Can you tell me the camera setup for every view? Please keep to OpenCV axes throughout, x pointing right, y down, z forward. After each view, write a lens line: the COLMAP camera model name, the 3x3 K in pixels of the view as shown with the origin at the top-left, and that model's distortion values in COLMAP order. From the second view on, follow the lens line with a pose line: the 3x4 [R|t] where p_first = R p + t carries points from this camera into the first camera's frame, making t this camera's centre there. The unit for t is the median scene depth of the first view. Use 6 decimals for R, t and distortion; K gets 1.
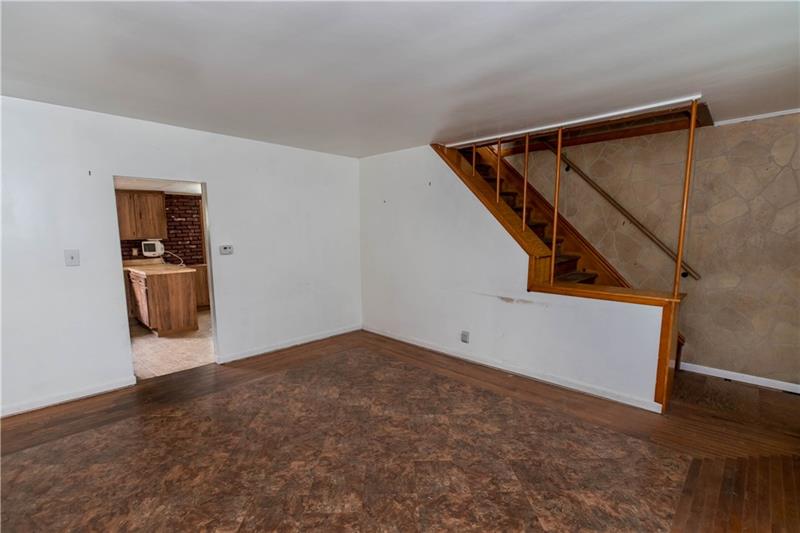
lens RADIAL K [[369.6, 0, 399.1], [0, 369.6, 270.0], [0, 0, 1]] dist [-0.003694, -0.000222]
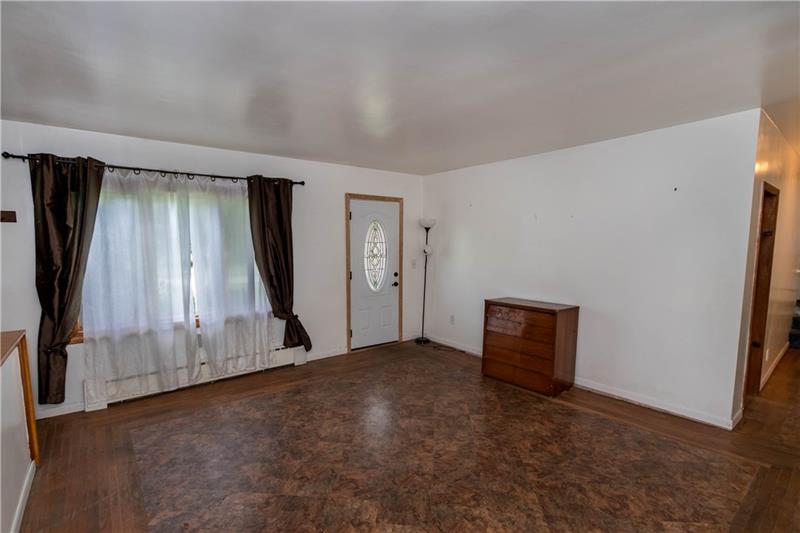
lens RADIAL K [[369.6, 0, 400.3], [0, 369.6, 270.8], [0, 0, 1]] dist [-0.003694, -0.000222]
pose [[-0.992001, -0.000503, 0.126230, -0.237353], [0.023730, 0.981420, 0.190398, -0.213843], [-0.123981, 0.191870, -0.973558, 1.840986]]
